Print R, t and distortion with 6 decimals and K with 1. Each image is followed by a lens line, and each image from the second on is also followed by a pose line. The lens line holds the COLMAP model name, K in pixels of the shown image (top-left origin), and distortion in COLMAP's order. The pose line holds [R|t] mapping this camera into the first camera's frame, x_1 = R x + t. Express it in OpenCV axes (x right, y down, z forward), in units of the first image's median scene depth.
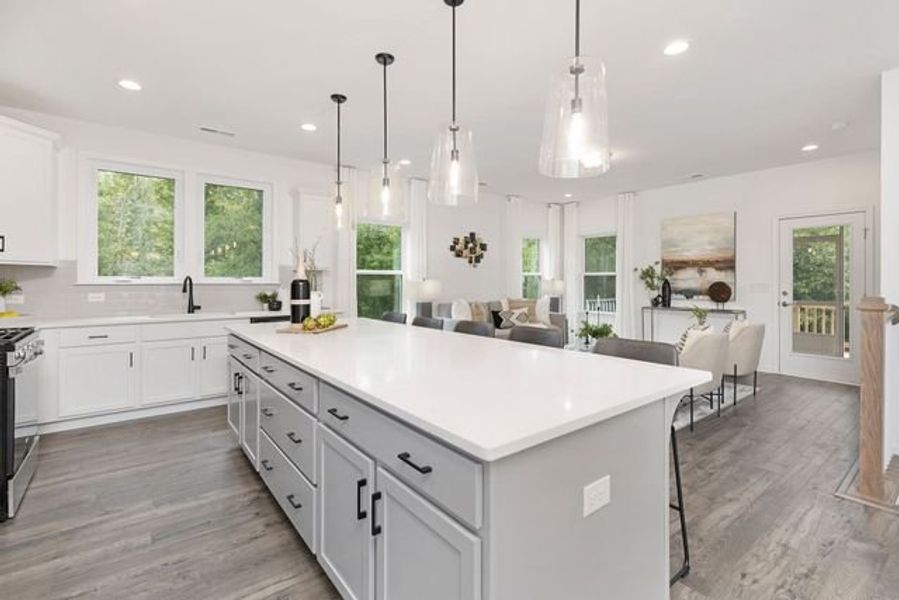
lens RADIAL K [[404.6, 0, 458.6], [0, 404.6, 298.0], [0, 0, 1]] dist [0.000267, -0.001330]
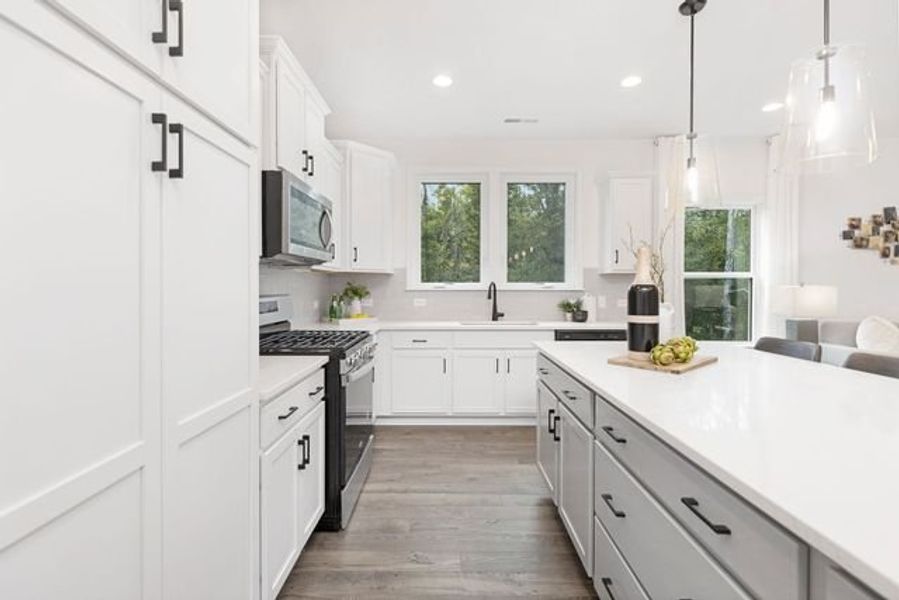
lens RADIAL K [[404.6, 0, 441.5], [0, 404.6, 293.9], [0, 0, 1]] dist [0.000267, -0.001330]
pose [[0.771834, 0.005600, -0.635800, -0.131961], [-0.027828, 0.999301, -0.024980, 0.001495], [0.635215, 0.036973, 0.771450, 0.158605]]
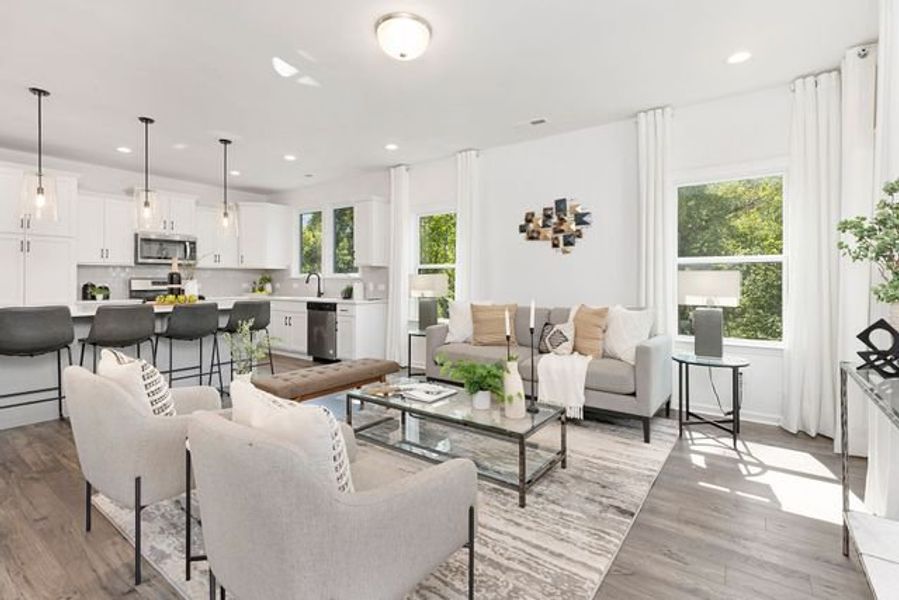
lens RADIAL K [[416.5, 0, 460.3], [0, 416.5, 275.6], [0, 0, 1]] dist [0.012034, 0.000177]
pose [[0.270701, -0.010220, -0.962609, 0.831821], [-0.047393, 0.998590, -0.023930, -0.026991], [0.961496, 0.052099, 0.269835, 0.921002]]
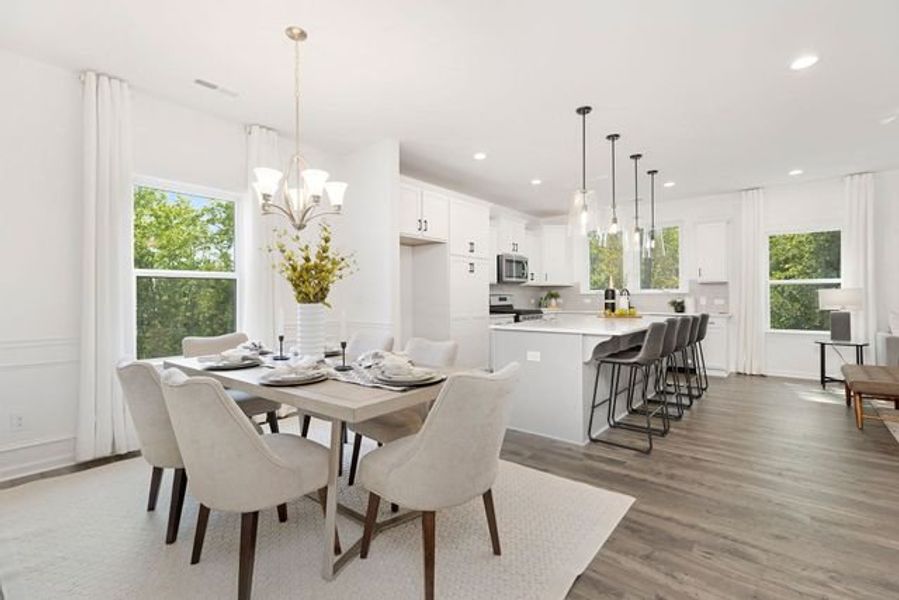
lens RADIAL K [[416.5, 0, 444.7], [0, 416.5, 292.1], [0, 0, 1]] dist [0.012034, 0.000177]
pose [[0.218254, -0.013825, -0.975794, 0.703048], [-0.038864, 0.998983, -0.022847, 0.023021], [0.975118, 0.042909, 0.217495, -0.084820]]
